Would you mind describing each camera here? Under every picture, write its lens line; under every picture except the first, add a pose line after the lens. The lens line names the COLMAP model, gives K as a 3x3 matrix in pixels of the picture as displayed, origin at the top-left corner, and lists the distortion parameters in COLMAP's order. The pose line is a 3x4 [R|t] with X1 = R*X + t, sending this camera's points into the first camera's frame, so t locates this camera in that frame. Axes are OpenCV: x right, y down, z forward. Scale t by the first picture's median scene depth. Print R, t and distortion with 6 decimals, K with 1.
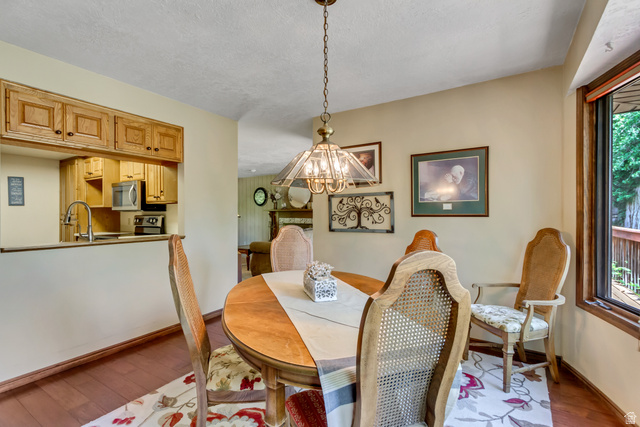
lens RADIAL K [[302.5, 0, 320.0], [0, 302.5, 213.5], [0, 0, 1]] dist [-0.000203, 0.000001]
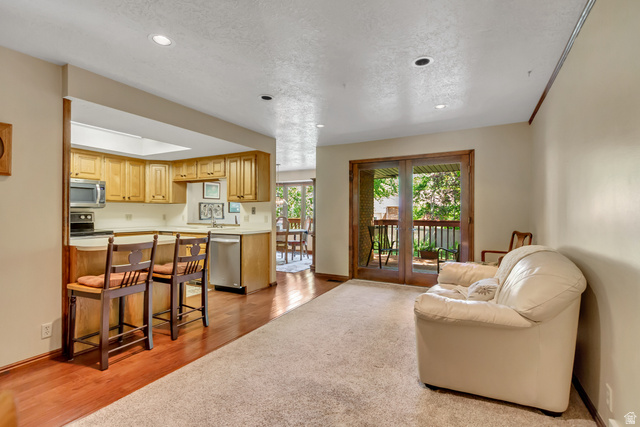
lens RADIAL K [[294.8, 0, 320.0], [0, 294.8, 213.5], [0, 0, 1]] dist [0.002597, 0.000605]
pose [[-0.074481, -0.000728, 0.997222, -2.190651], [0.002133, 0.999997, 0.000889, 0.015660], [-0.997220, 0.002193, -0.074479, 0.339122]]
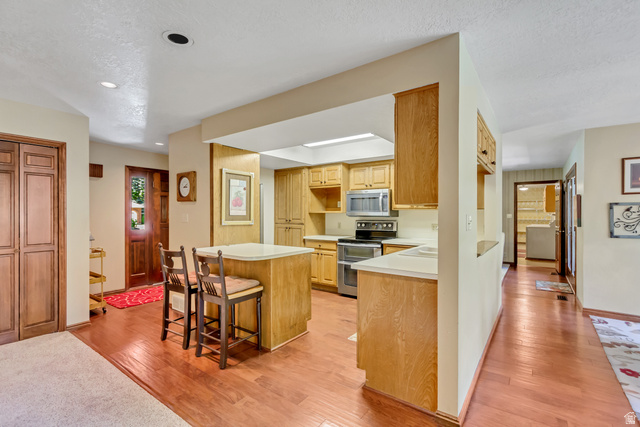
lens RADIAL K [[294.8, 0, 320.0], [0, 294.8, 213.5], [0, 0, 1]] dist [0.002597, 0.000605]
pose [[0.997840, 0.002134, -0.065650, -0.961922], [-0.002419, 0.999988, -0.004259, -0.018838], [0.065641, 0.004409, 0.997834, -0.097925]]
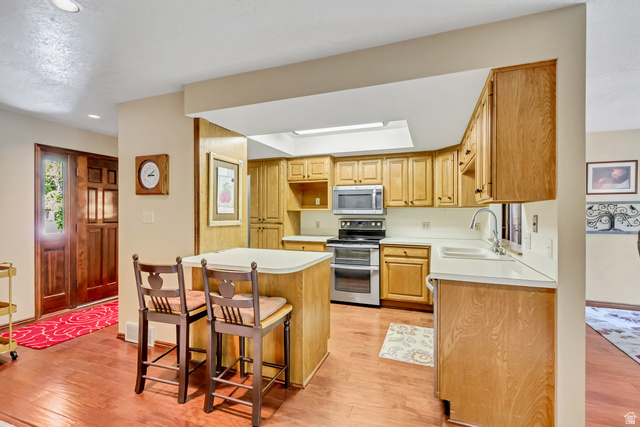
lens RADIAL K [[294.8, 0, 320.0], [0, 294.8, 213.5], [0, 0, 1]] dist [0.002597, 0.000605]
pose [[0.979540, 0.001796, 0.201244, -1.247048], [-0.002212, 0.999996, 0.001845, -0.018360], [-0.201239, -0.002253, 0.979540, 0.078745]]
